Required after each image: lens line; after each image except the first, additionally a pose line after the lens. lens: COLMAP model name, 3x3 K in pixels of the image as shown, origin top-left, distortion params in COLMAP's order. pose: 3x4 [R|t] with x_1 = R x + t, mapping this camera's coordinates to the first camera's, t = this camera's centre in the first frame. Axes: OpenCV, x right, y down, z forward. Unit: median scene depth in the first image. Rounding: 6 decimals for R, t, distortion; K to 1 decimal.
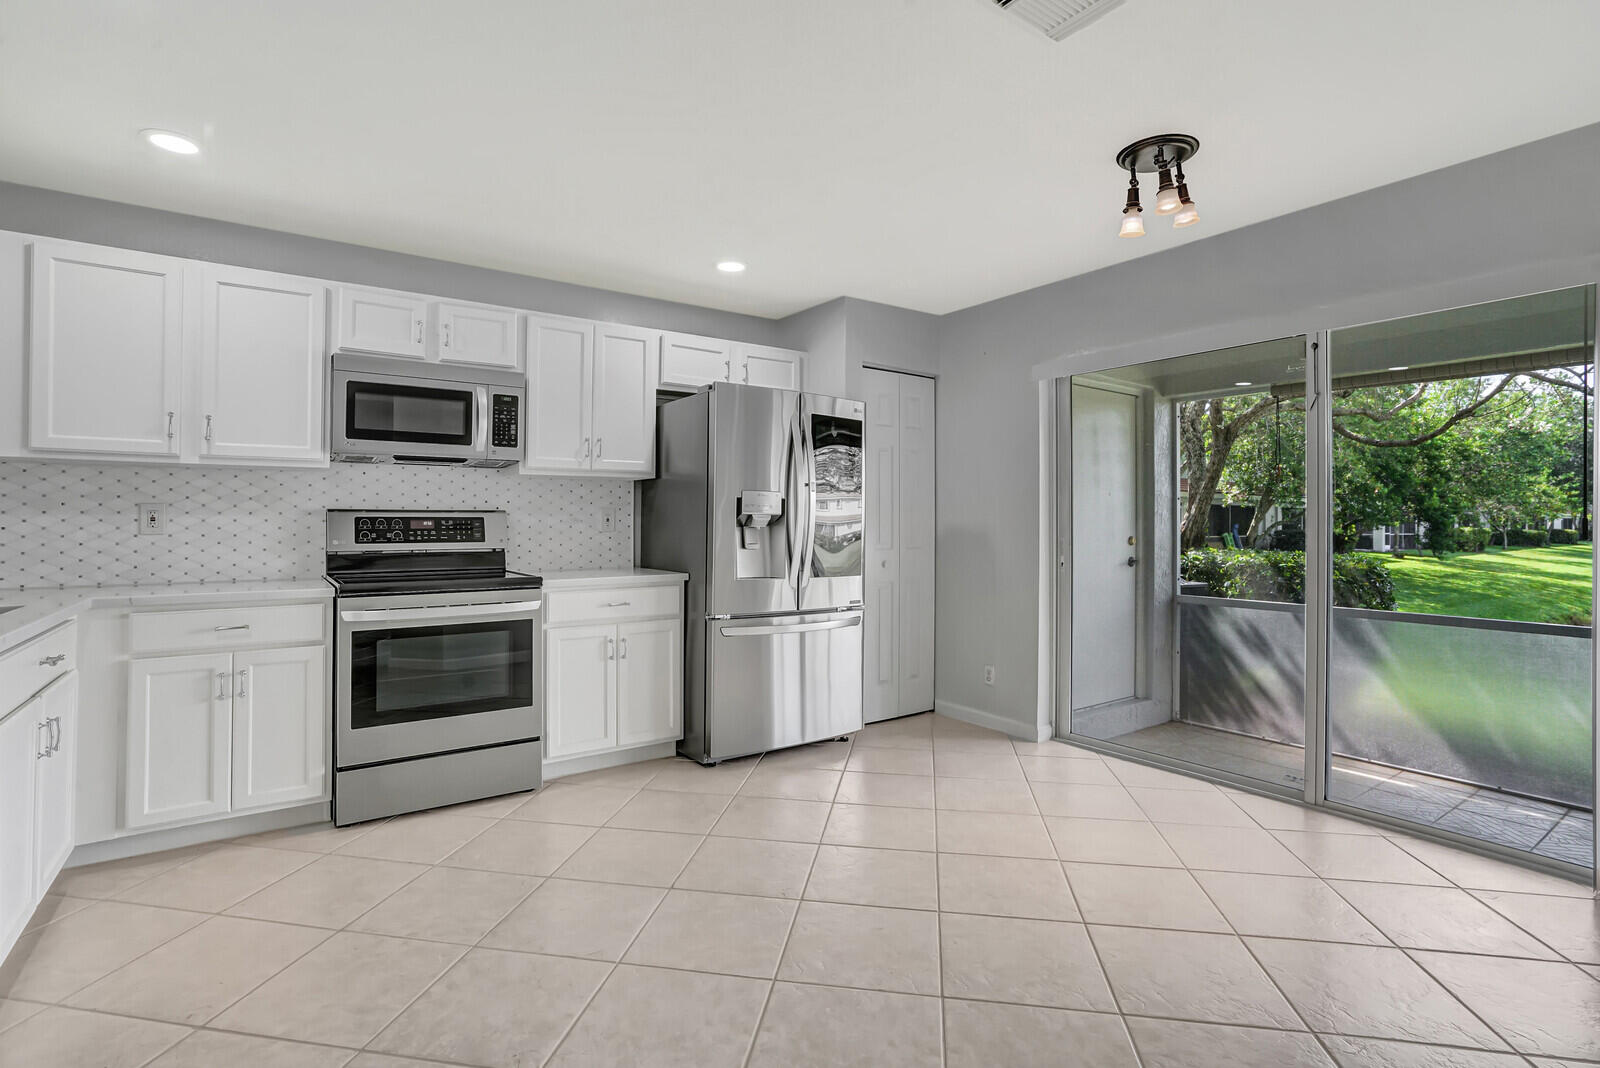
lens RADIAL K [[763.5, 0, 783.0], [0, 763.5, 526.0], [0, 0, 1]] dist [-0.001126, 0.000882]
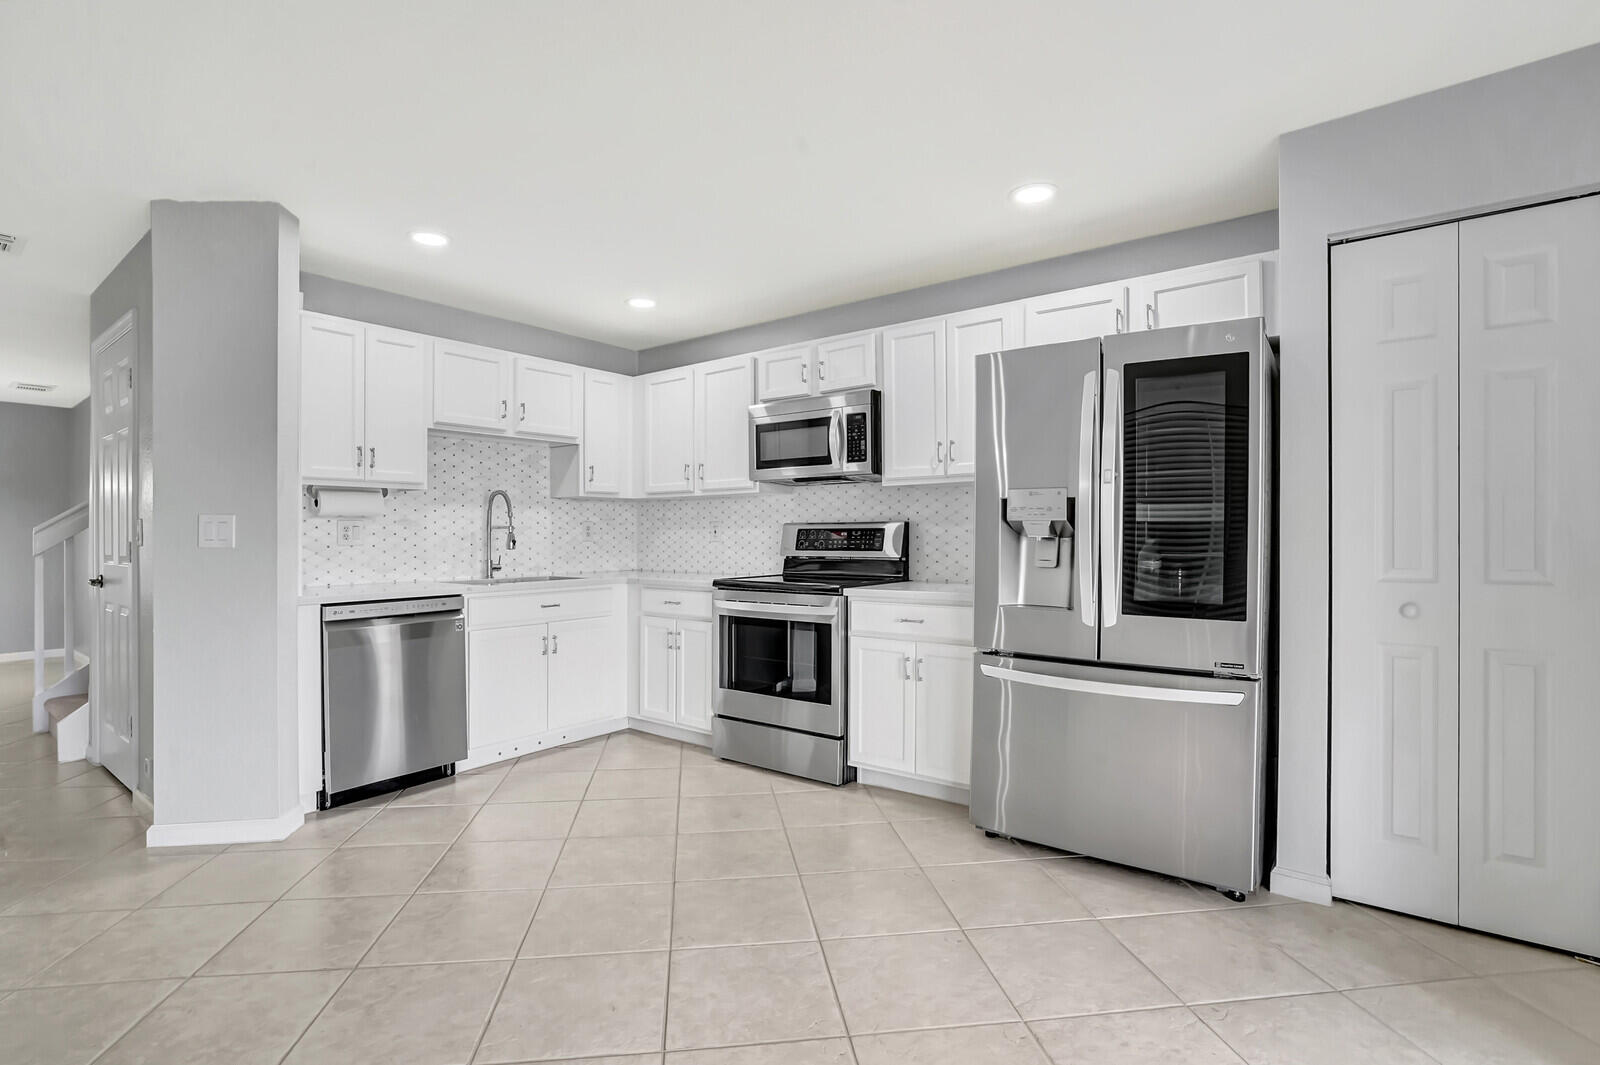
lens RADIAL K [[763.5, 0, 788.3], [0, 763.5, 536.2], [0, 0, 1]] dist [-0.001126, 0.000882]
pose [[0.320362, -0.002424, -0.947292, 0.616993], [-0.000839, 0.999996, -0.002843, 0.003401], [0.947295, 0.001706, 0.320359, 0.564971]]
